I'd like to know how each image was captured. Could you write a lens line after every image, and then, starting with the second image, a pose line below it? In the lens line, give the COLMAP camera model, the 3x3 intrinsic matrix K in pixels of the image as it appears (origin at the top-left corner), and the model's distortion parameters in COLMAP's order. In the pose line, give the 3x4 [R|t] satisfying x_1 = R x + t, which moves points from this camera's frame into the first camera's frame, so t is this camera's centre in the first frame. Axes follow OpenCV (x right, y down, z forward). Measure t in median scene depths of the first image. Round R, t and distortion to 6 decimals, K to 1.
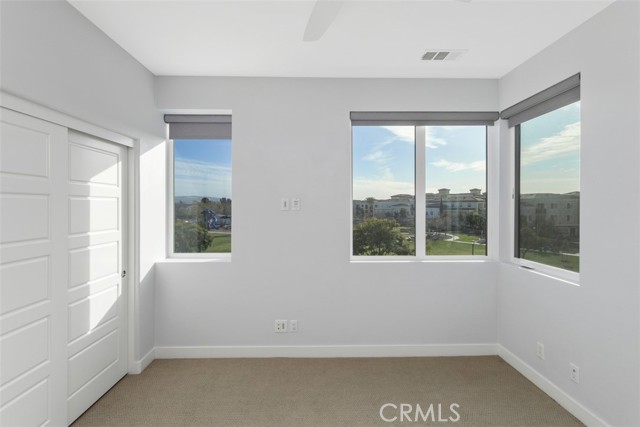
lens RADIAL K [[295.0, 0, 319.8], [0, 295.0, 209.0], [0, 0, 1]] dist [0.000757, 0.000919]
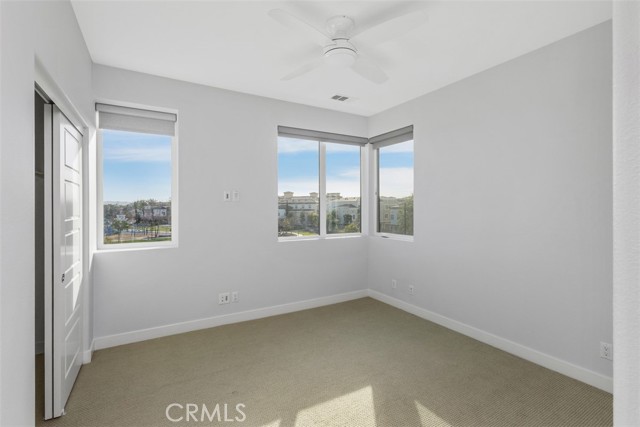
lens RADIAL K [[295.0, 0, 318.7], [0, 295.0, 211.1], [0, 0, 1]] dist [0.000757, 0.000919]
pose [[0.874181, -0.009019, 0.485516, -0.365439], [0.009001, 0.999957, 0.002369, 0.044577], [-0.485517, 0.002299, 0.874224, -0.218162]]
